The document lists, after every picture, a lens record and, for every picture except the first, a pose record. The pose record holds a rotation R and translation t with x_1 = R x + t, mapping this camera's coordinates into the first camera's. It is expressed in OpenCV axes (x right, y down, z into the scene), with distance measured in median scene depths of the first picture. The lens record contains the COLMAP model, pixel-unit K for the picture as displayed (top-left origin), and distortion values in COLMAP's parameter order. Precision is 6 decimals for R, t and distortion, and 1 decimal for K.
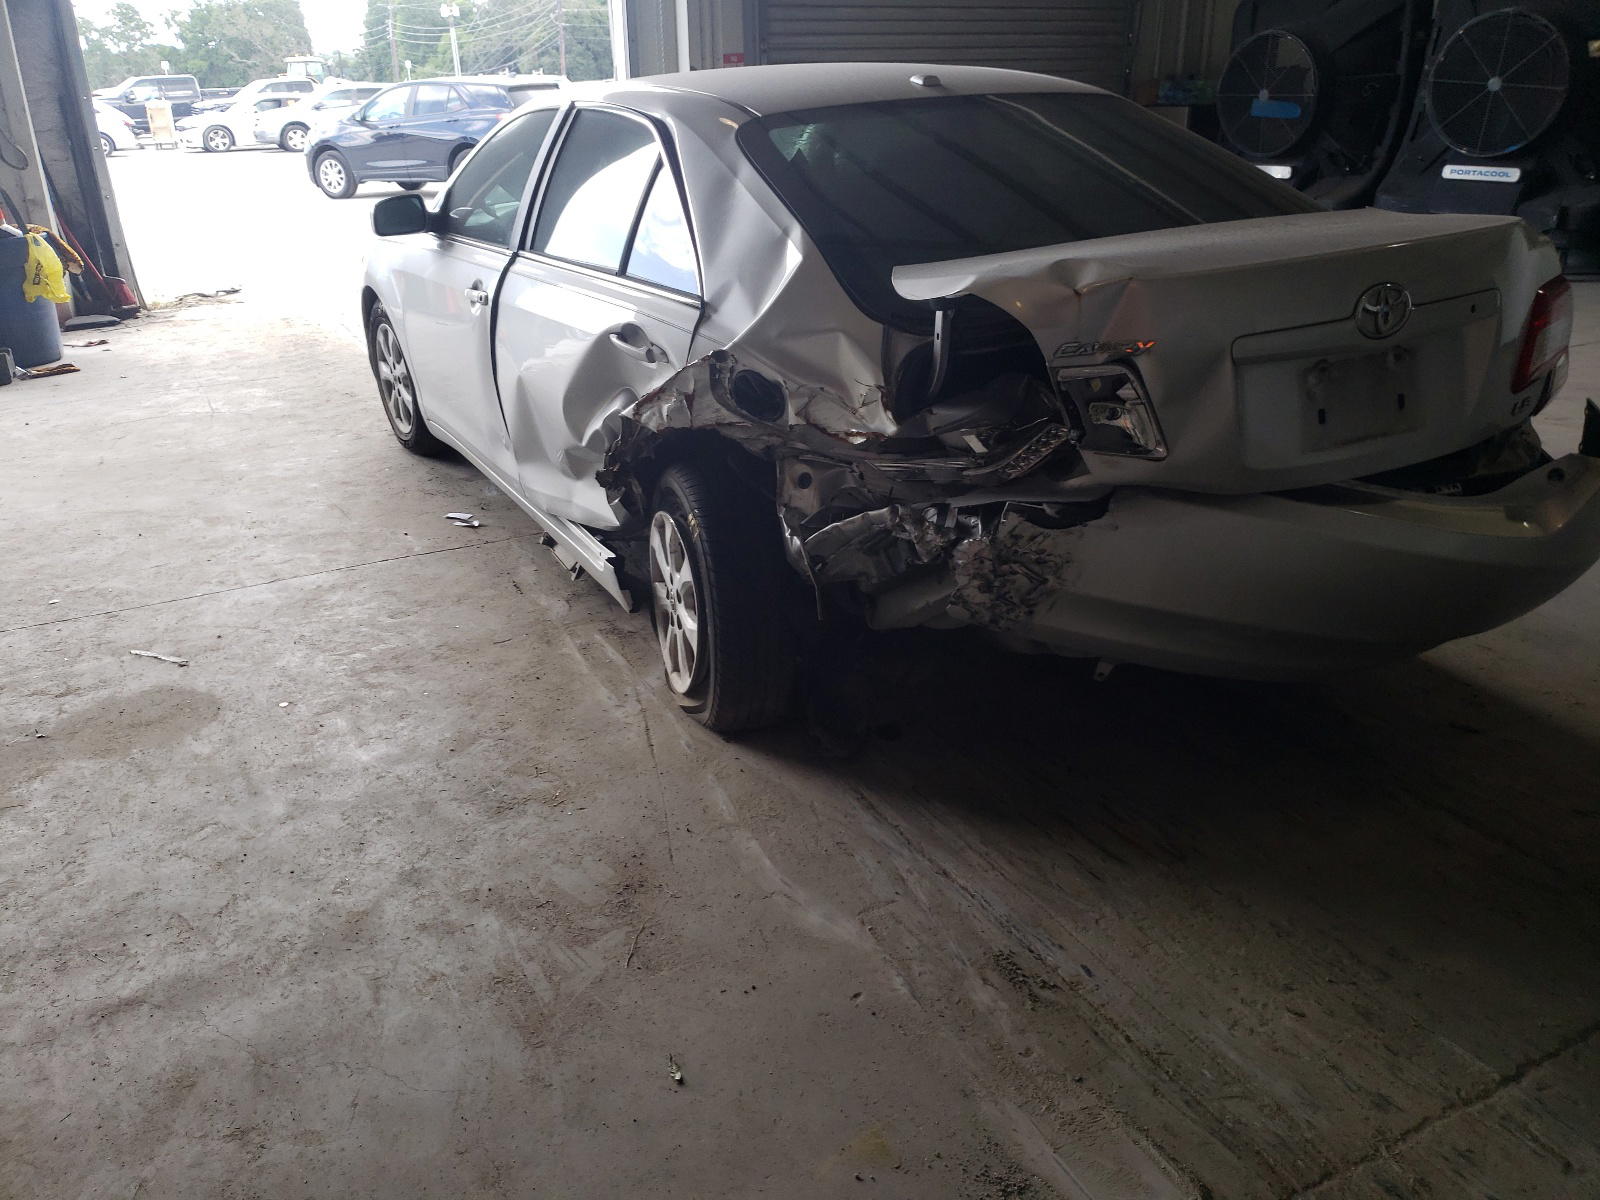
lens RADIAL K [[1263.1, 0, 788.3], [0, 1263.1, 587.8], [0, 0, 1]] dist [-0.012121, 0.048402]
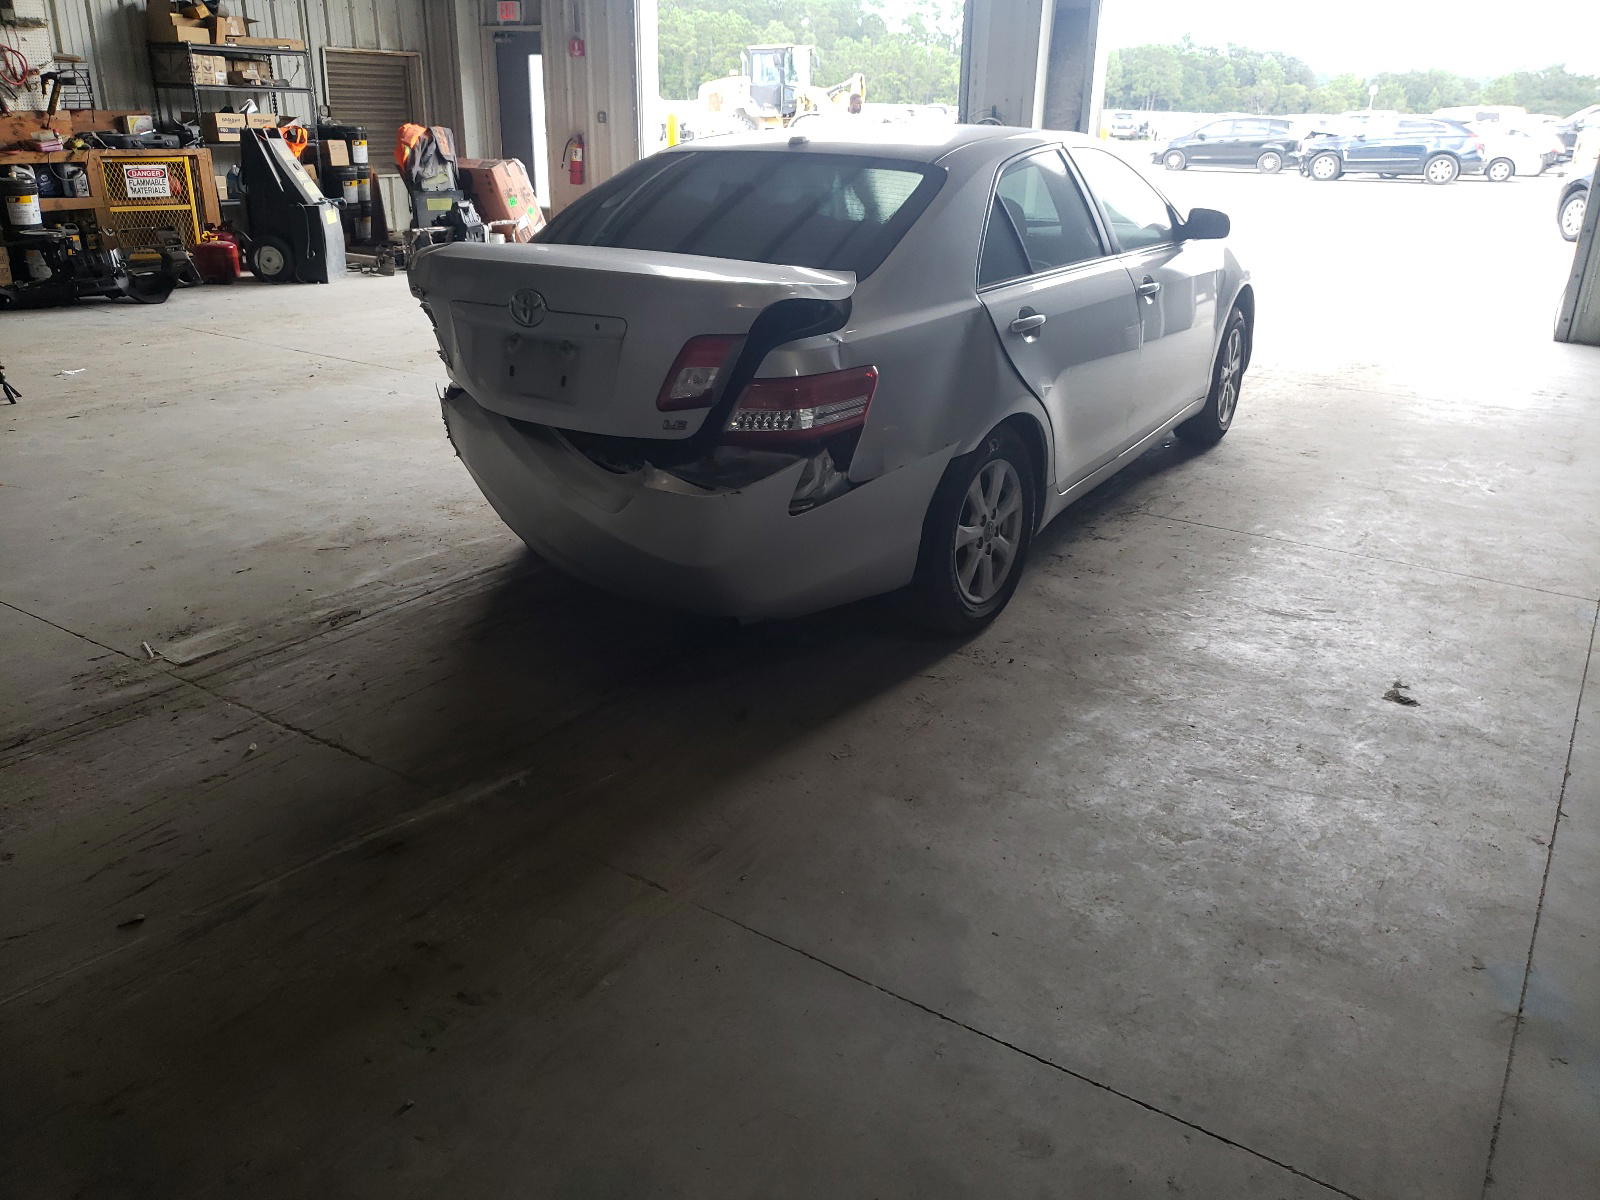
lens RADIAL K [[1263.1, 0, 788.3], [0, 1263.1, 587.8], [0, 0, 1]] dist [-0.012121, 0.048402]
pose [[0.472469, 0.346956, -0.810182, 1.470173], [-0.358281, 0.915481, 0.183113, -0.226811], [0.805238, 0.203757, 0.556844, 0.368160]]
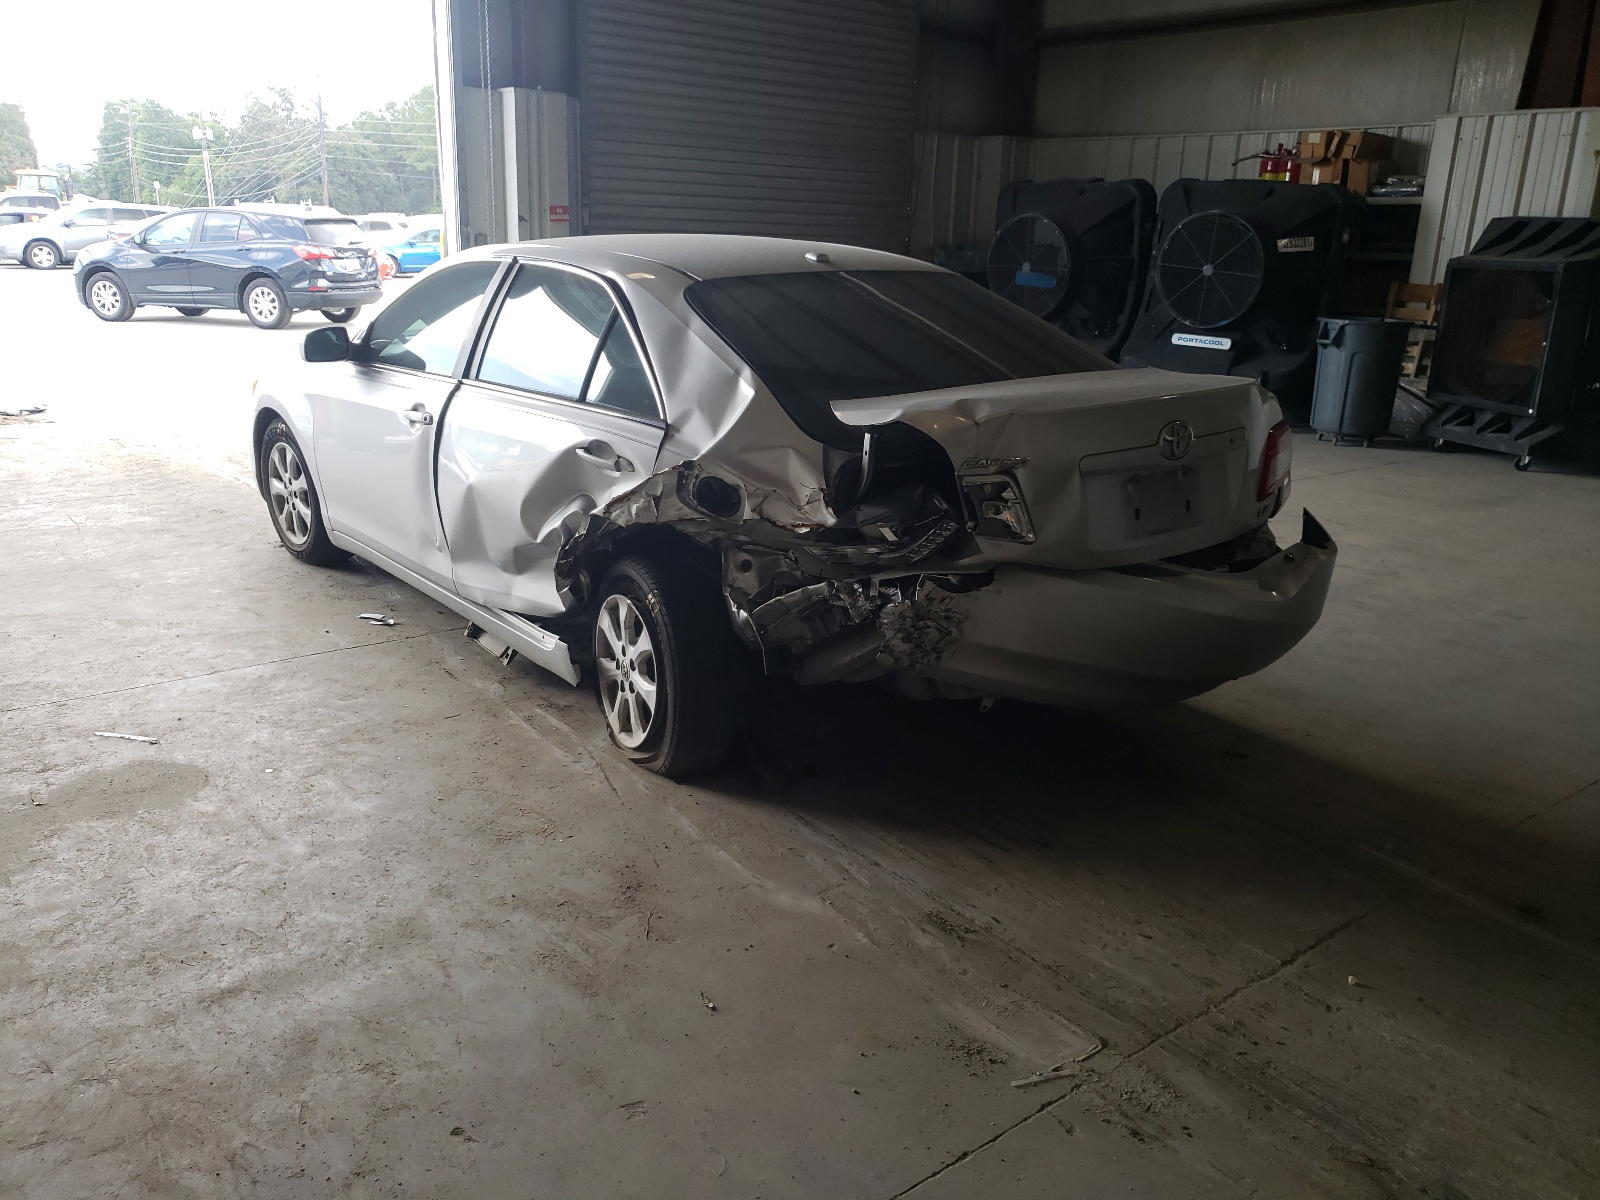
lens RADIAL K [[1266.5, 0, 822.7], [0, 1266.5, 605.0], [0, 0, 1]] dist [0.001233, 0.015304]
pose [[0.978899, -0.006293, 0.204246, -0.161425], [0.025433, 0.995506, -0.091221, 0.066771], [-0.202754, 0.094490, 0.974660, -0.225915]]
